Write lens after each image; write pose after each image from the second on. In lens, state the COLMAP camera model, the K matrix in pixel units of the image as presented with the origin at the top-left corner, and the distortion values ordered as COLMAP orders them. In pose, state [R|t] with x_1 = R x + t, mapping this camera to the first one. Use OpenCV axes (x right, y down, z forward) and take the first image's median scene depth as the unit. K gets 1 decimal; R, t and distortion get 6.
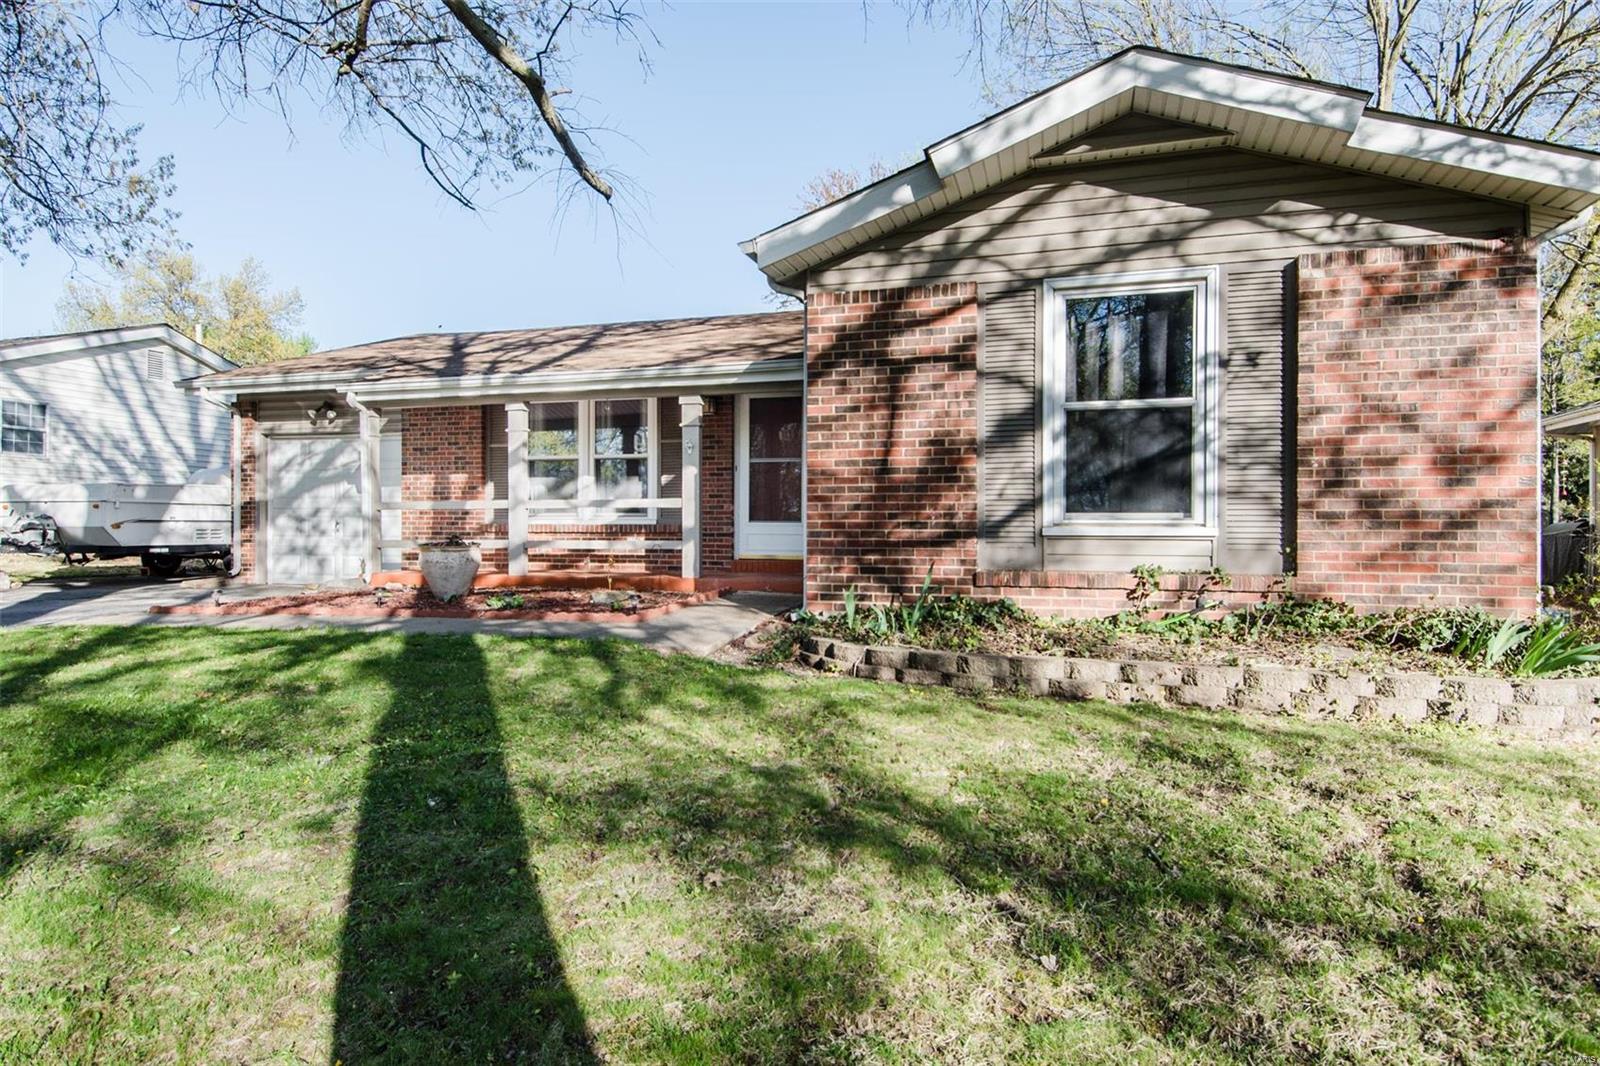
lens RADIAL K [[842.1, 0, 800.0], [0, 842.1, 533.0], [0, 0, 1]] dist [-0.025364, -0.000180]
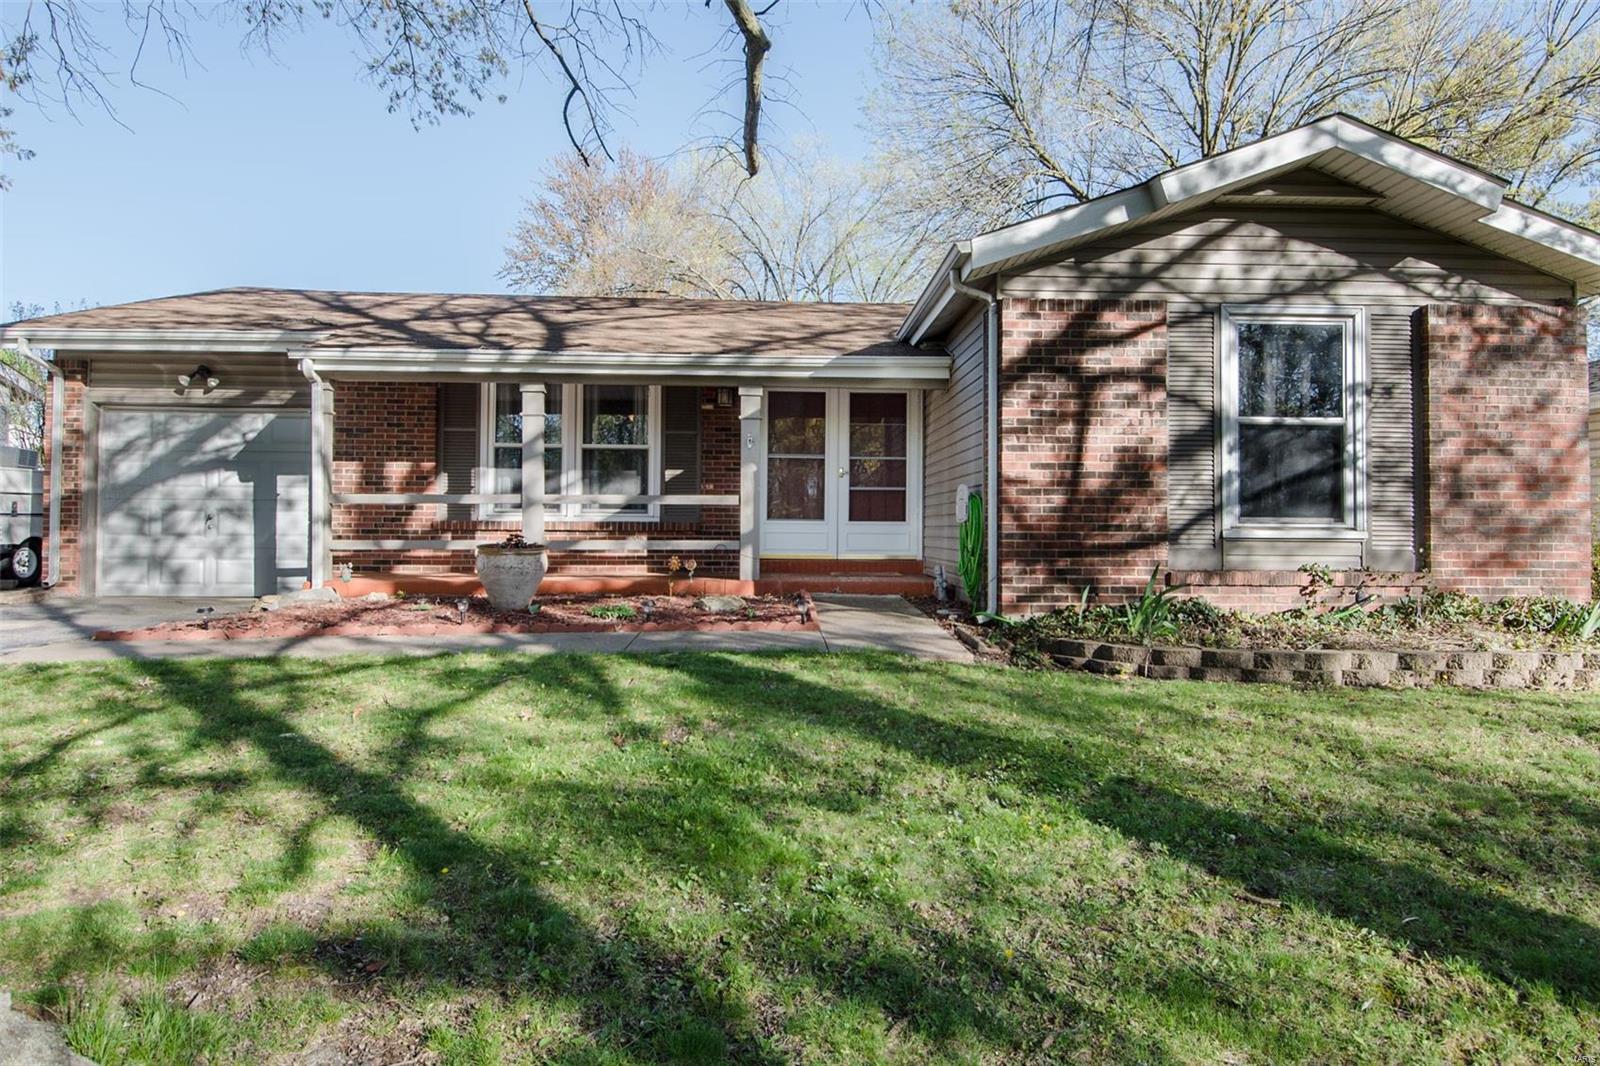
lens RADIAL K [[841.7, 0, 807.5], [0, 841.7, 534.3], [0, 0, 1]] dist [0.045518, -0.048407]
pose [[0.936352, -0.015708, 0.350710, -0.614019], [0.006315, 0.999590, 0.027911, -0.039474], [-0.351005, -0.023920, 0.936068, 0.137614]]
